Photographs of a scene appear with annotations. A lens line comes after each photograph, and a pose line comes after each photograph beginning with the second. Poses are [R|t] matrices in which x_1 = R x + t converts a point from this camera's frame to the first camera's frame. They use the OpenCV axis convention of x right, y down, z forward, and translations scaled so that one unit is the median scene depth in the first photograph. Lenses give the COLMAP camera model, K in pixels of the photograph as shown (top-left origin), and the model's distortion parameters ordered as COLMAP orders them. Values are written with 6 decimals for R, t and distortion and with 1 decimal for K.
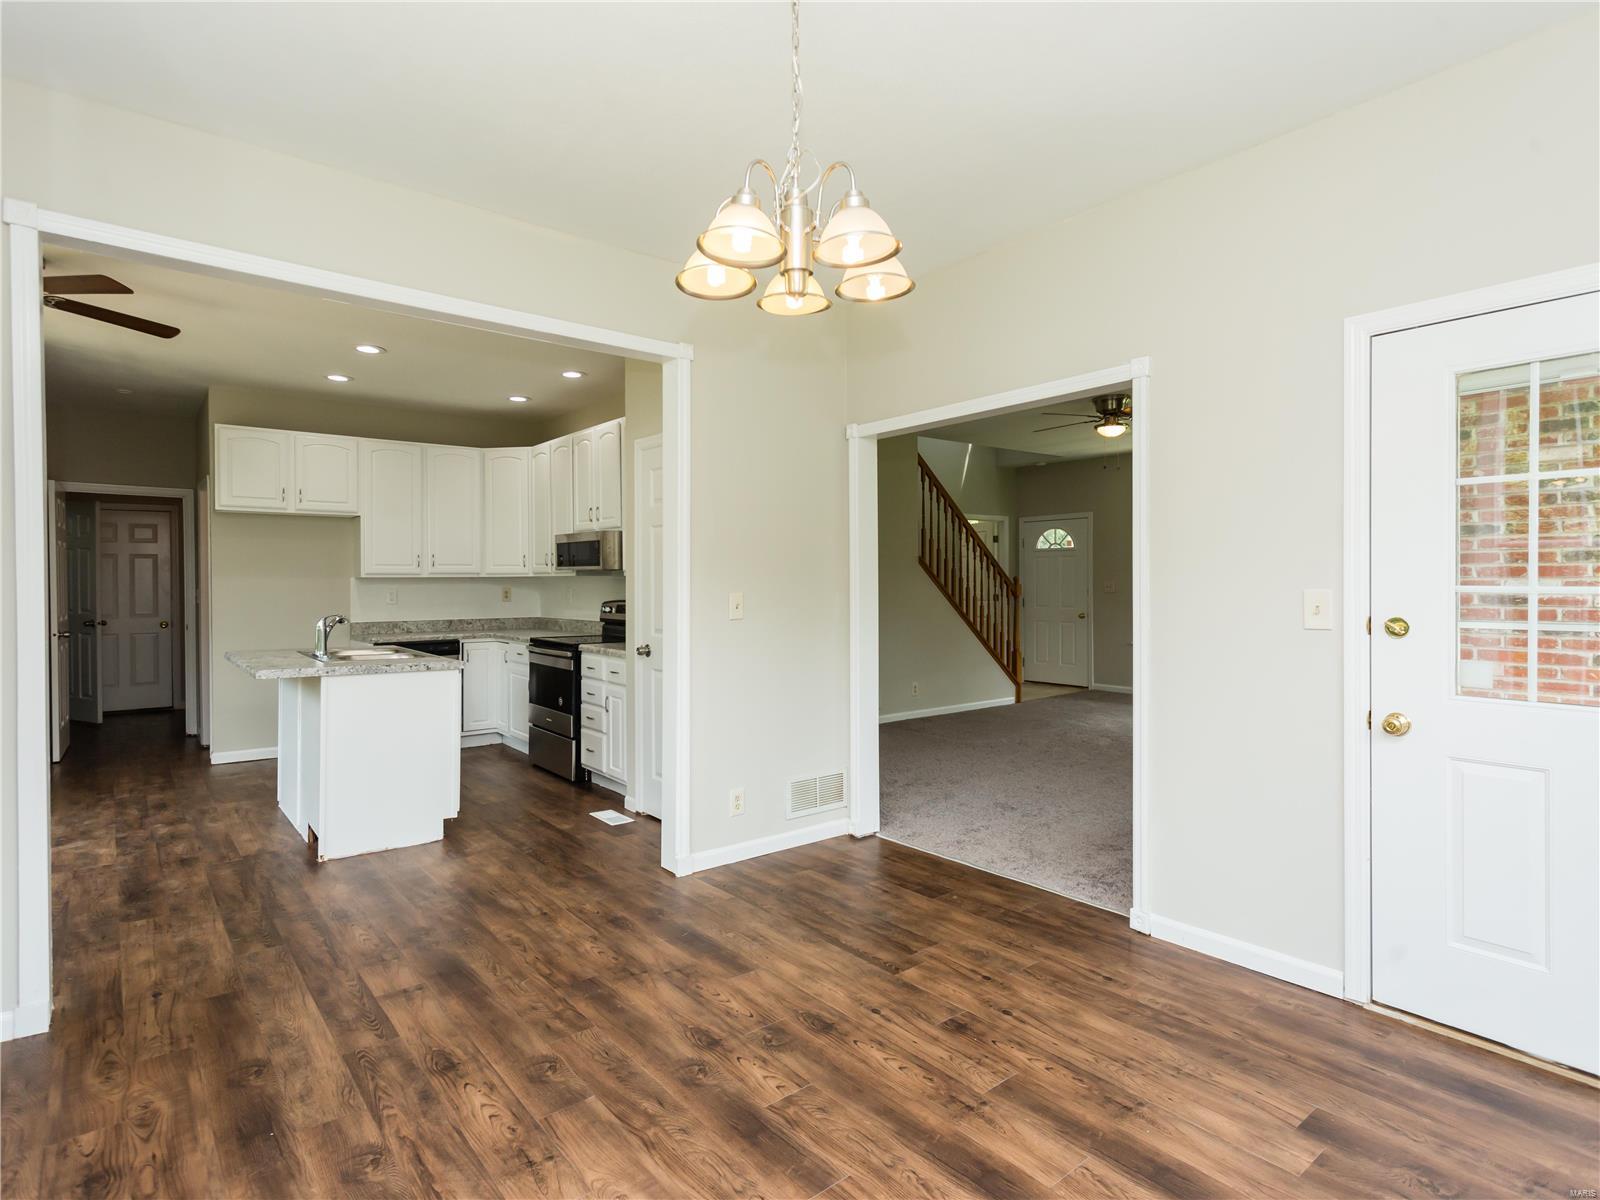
lens RADIAL K [[851.3, 0, 798.1], [0, 851.3, 588.3], [0, 0, 1]] dist [0.001021, 0.001104]
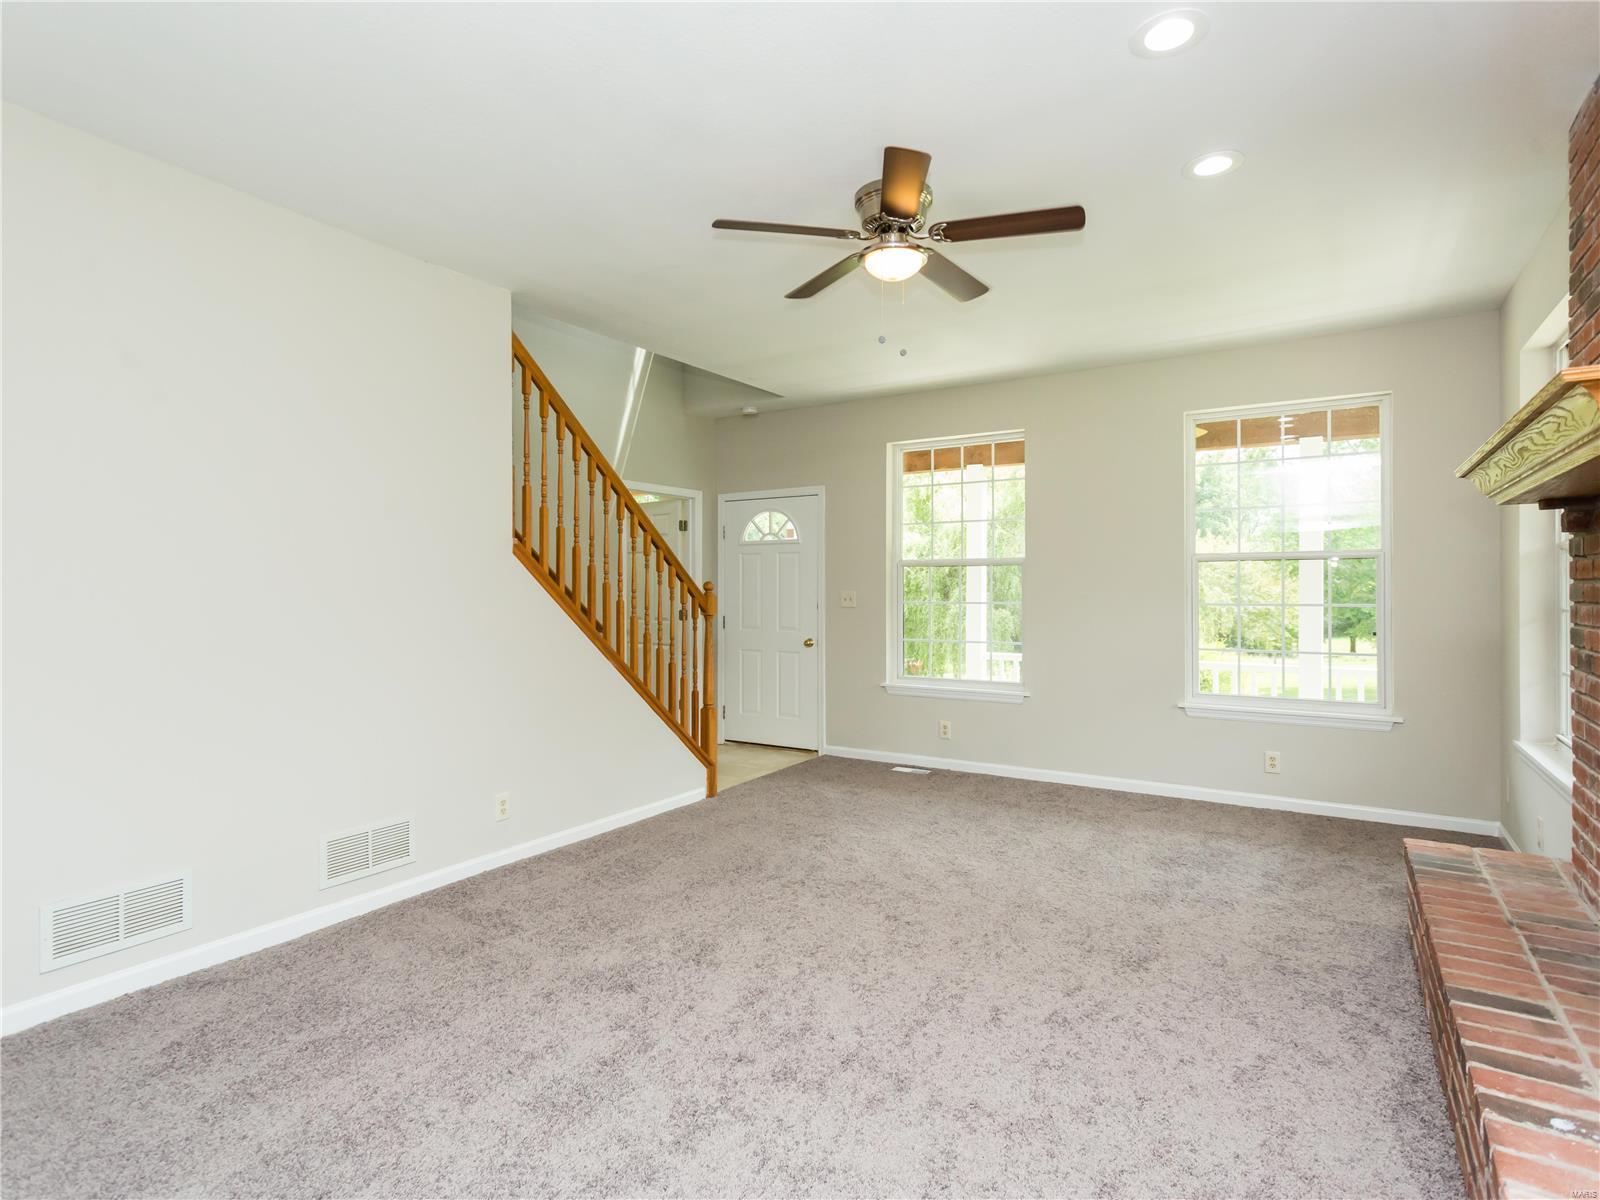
lens RADIAL K [[851.3, 0, 802.3], [0, 851.3, 594.7], [0, 0, 1]] dist [0.001021, 0.001104]
pose [[0.943410, 0.002525, 0.331618, 0.121135], [-0.001715, 0.999995, -0.002736, -0.003843], [-0.331623, 0.002013, 0.943410, 0.419477]]
